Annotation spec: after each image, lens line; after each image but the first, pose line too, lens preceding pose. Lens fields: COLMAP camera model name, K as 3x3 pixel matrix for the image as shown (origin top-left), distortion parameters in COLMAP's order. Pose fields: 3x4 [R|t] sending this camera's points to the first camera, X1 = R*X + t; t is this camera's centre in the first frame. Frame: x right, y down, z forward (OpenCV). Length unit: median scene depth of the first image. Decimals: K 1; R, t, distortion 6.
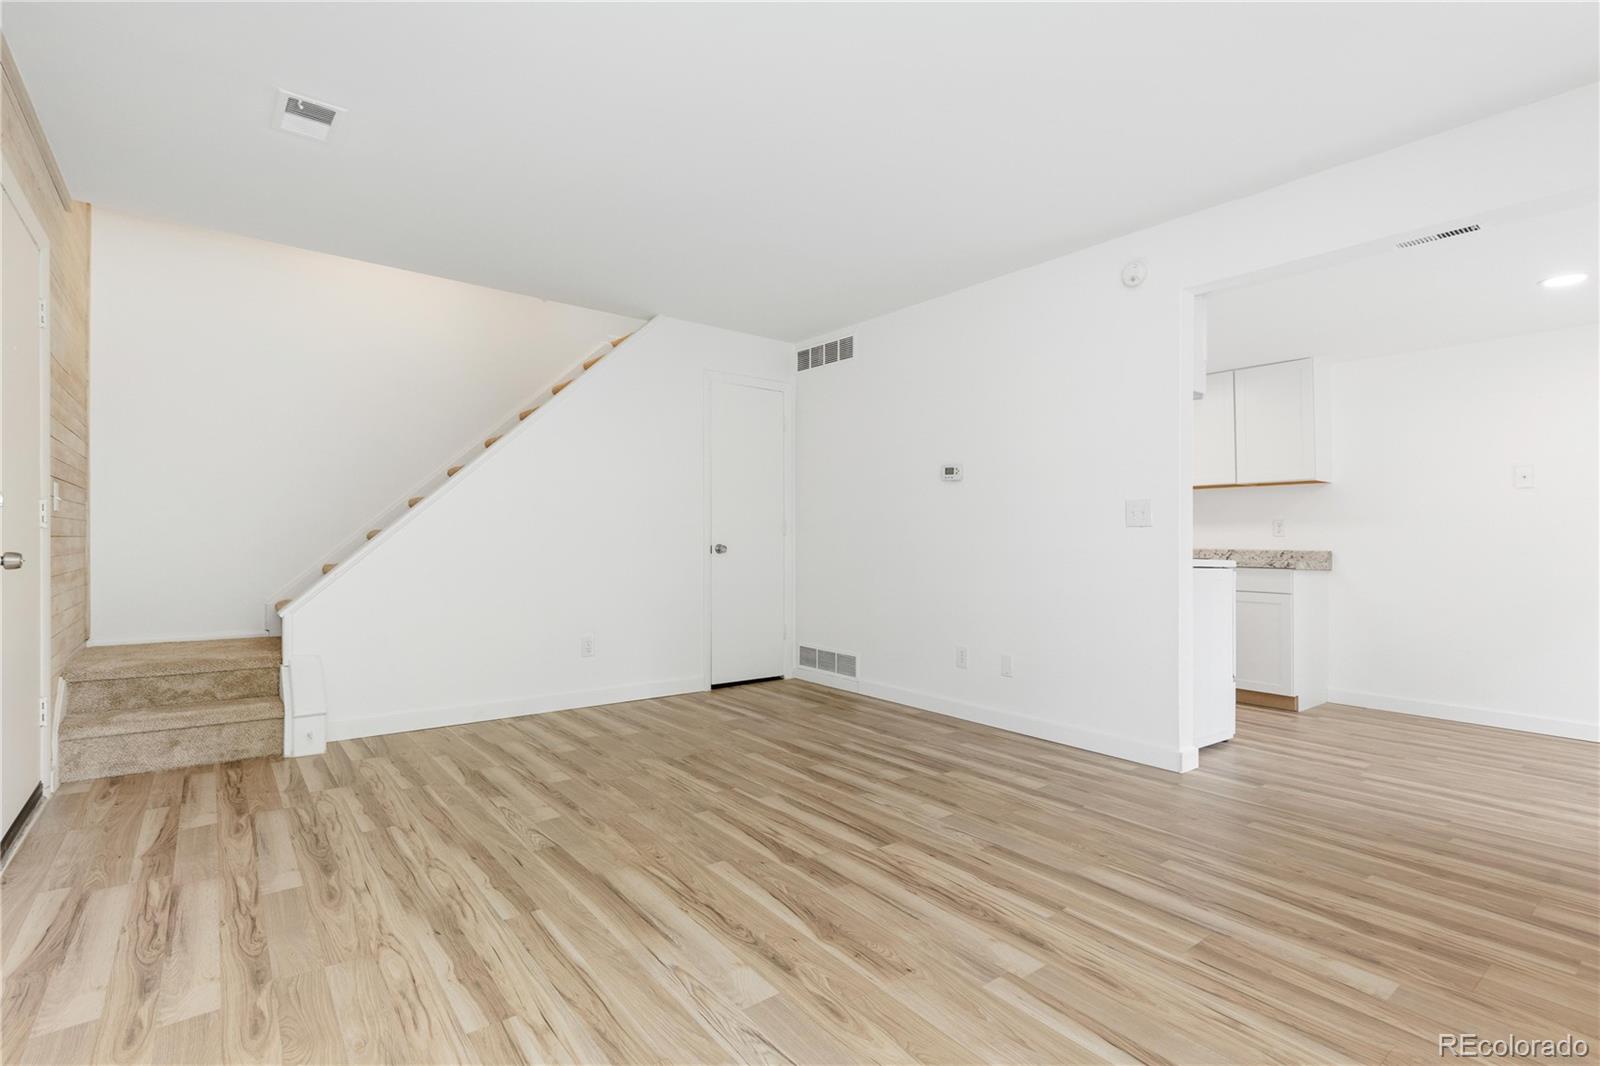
lens RADIAL K [[731.2, 0, 792.2], [0, 731.2, 534.6], [0, 0, 1]] dist [0.005023, -0.000425]
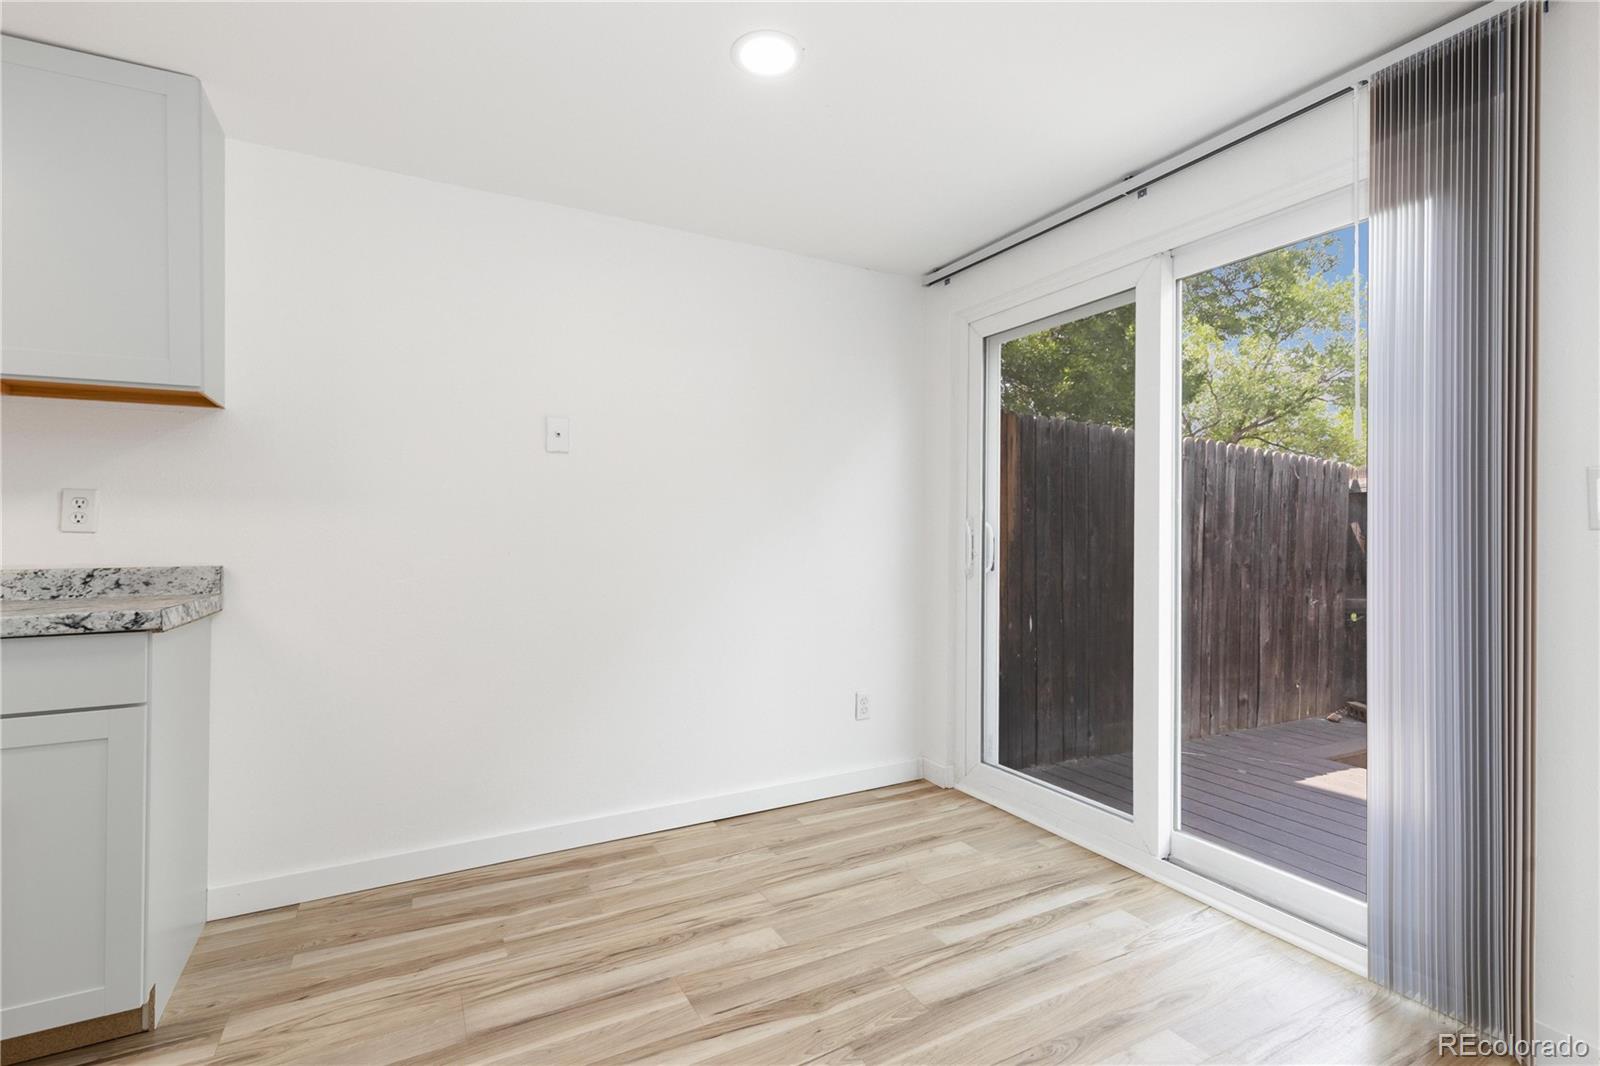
lens RADIAL K [[731.2, 0, 785.9], [0, 731.2, 522.5], [0, 0, 1]] dist [0.005023, -0.000425]
pose [[0.154036, 0.004047, 0.988057, 0.635317], [-0.009506, 0.999951, -0.002614, -0.008684], [-0.988020, -0.008990, 0.154067, 1.065954]]
